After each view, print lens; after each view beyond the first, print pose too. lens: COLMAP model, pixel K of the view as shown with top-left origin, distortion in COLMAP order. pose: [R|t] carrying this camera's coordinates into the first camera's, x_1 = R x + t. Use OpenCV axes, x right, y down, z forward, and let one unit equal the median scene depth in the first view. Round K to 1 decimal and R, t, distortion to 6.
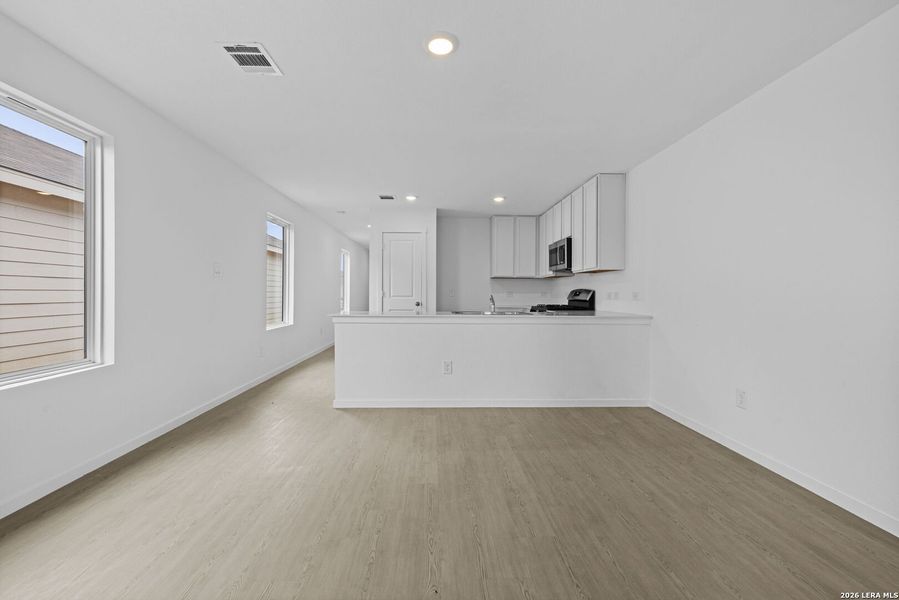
lens RADIAL K [[378.8, 0, 446.5], [0, 378.8, 291.4], [0, 0, 1]] dist [-0.001083, -0.000048]
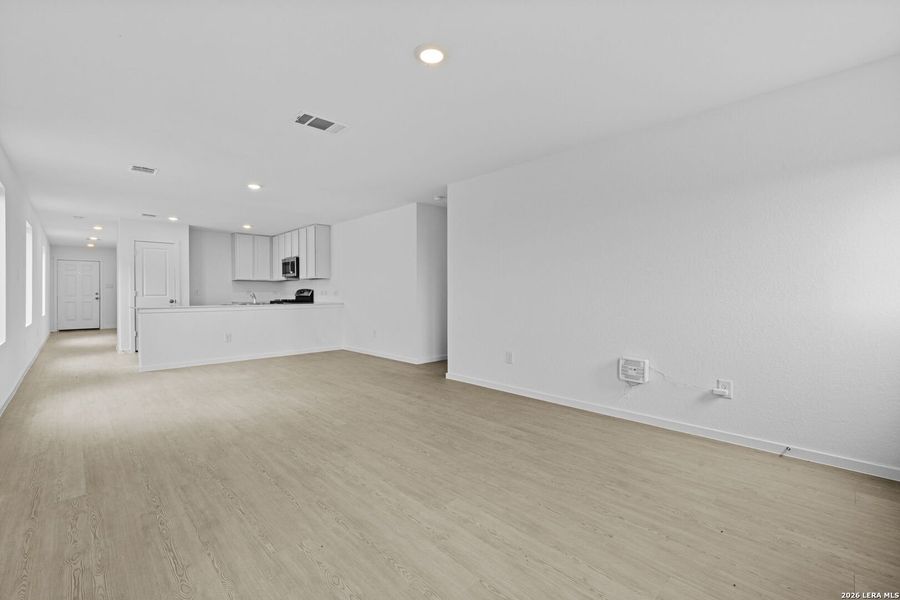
lens RADIAL K [[379.2, 0, 447.0], [0, 379.2, 291.4], [0, 0, 1]] dist [-0.001083, -0.000048]
pose [[0.742359, -0.005520, 0.669980, -0.253066], [0.003800, 0.999985, 0.004029, -0.000458], [-0.669992, -0.000445, 0.742368, -0.552194]]
